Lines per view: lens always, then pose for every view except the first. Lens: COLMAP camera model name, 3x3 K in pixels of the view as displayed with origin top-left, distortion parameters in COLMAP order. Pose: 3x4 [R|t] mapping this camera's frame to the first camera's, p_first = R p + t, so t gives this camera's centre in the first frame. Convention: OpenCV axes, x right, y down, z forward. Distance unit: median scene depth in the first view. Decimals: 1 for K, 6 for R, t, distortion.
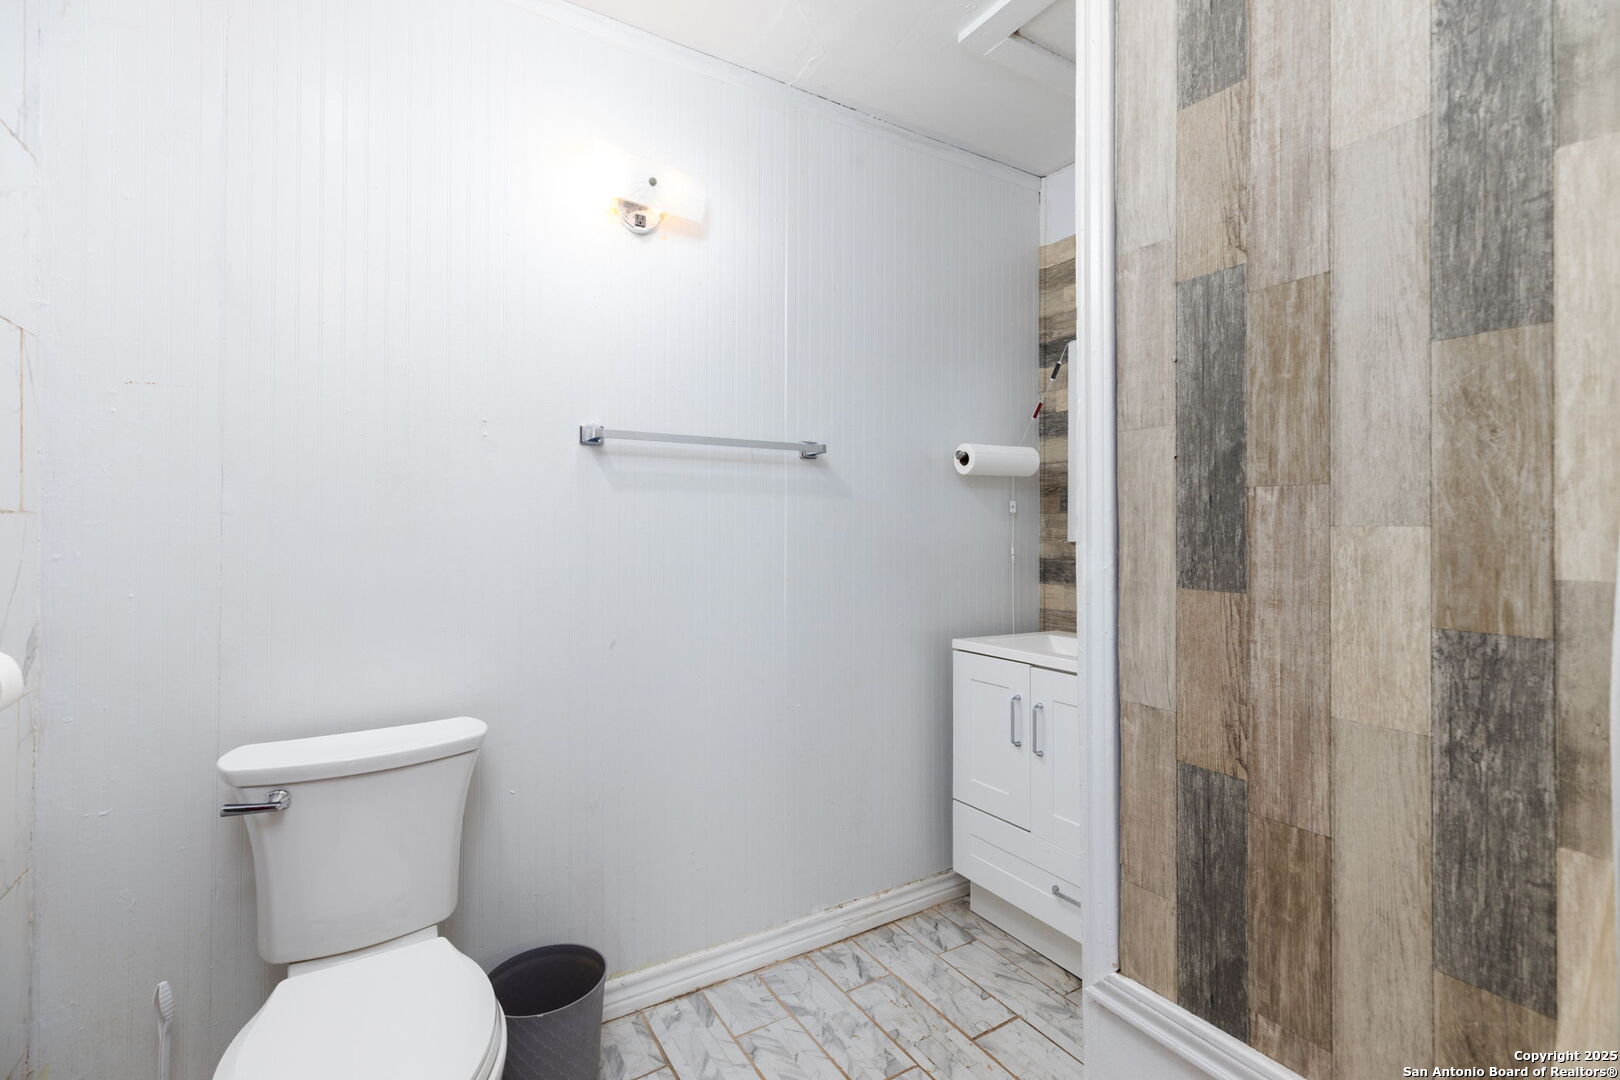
lens RADIAL K [[711.7, 0, 812.3], [0, 711.7, 544.0], [0, 0, 1]] dist [0.007185, -0.000958]
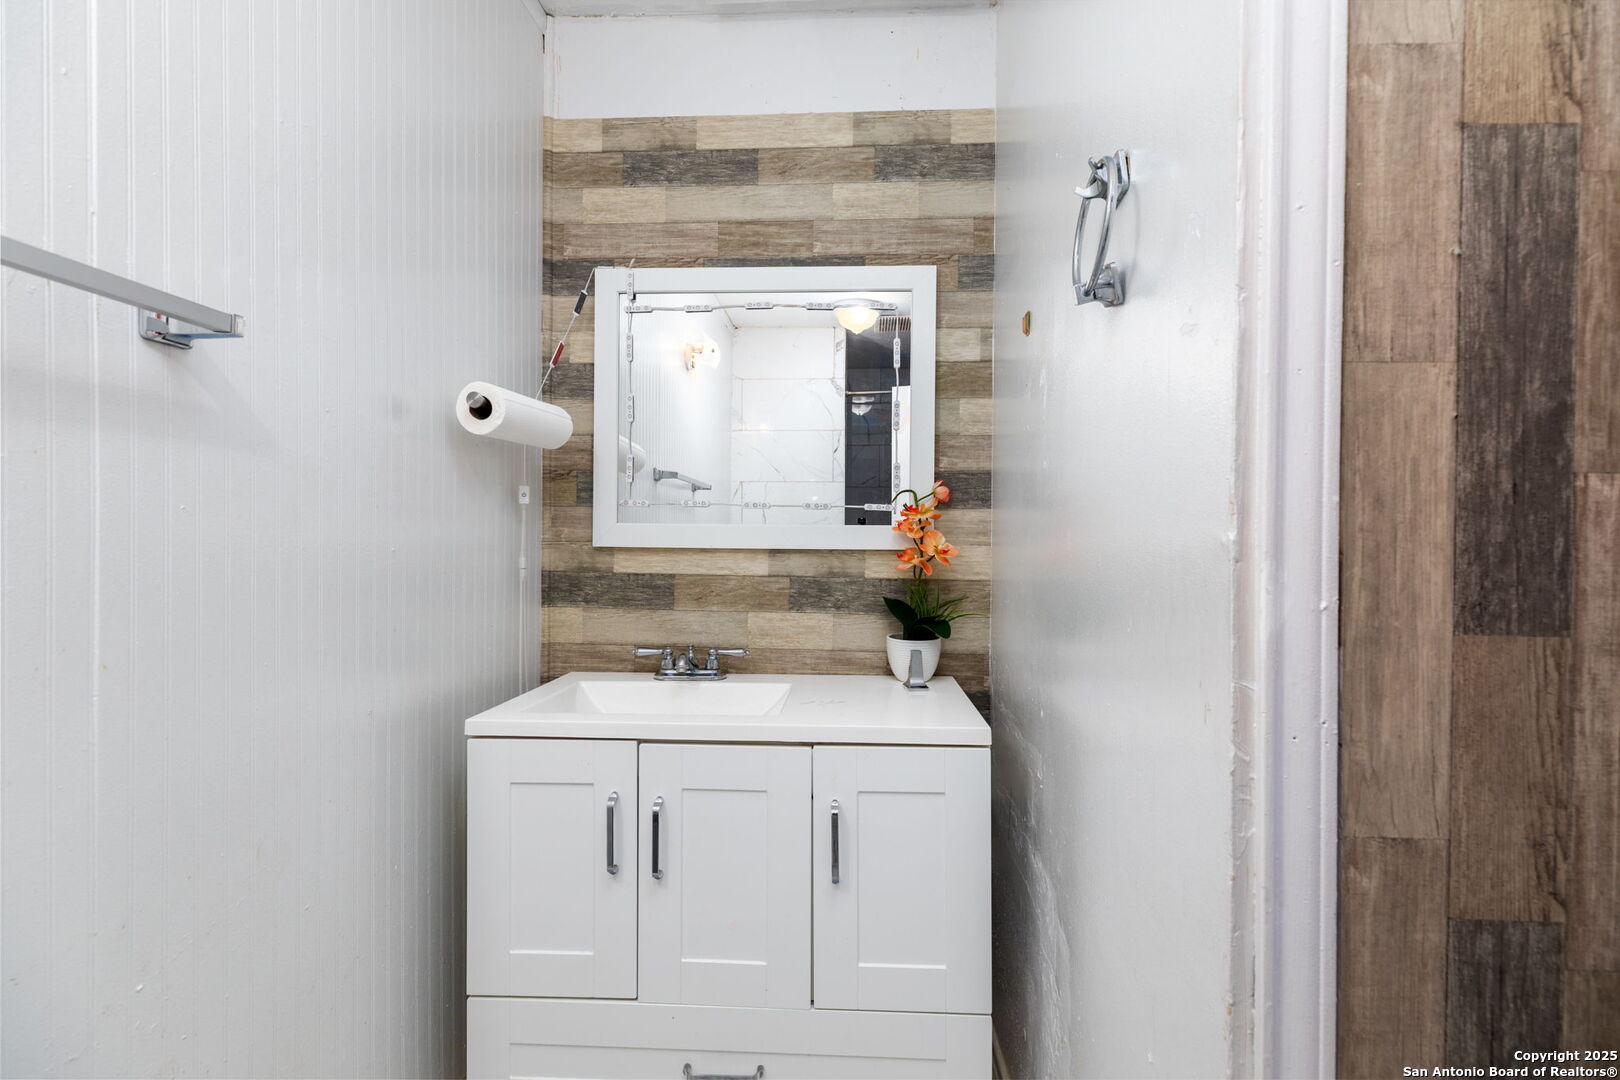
lens RADIAL K [[711.7, 0, 812.3], [0, 711.7, 544.0], [0, 0, 1]] dist [0.007185, -0.000958]
pose [[0.563728, -0.011483, 0.825880, -0.303857], [0.009510, 0.999927, 0.007411, -0.025241], [-0.825905, 0.003676, 0.563797, 1.149625]]
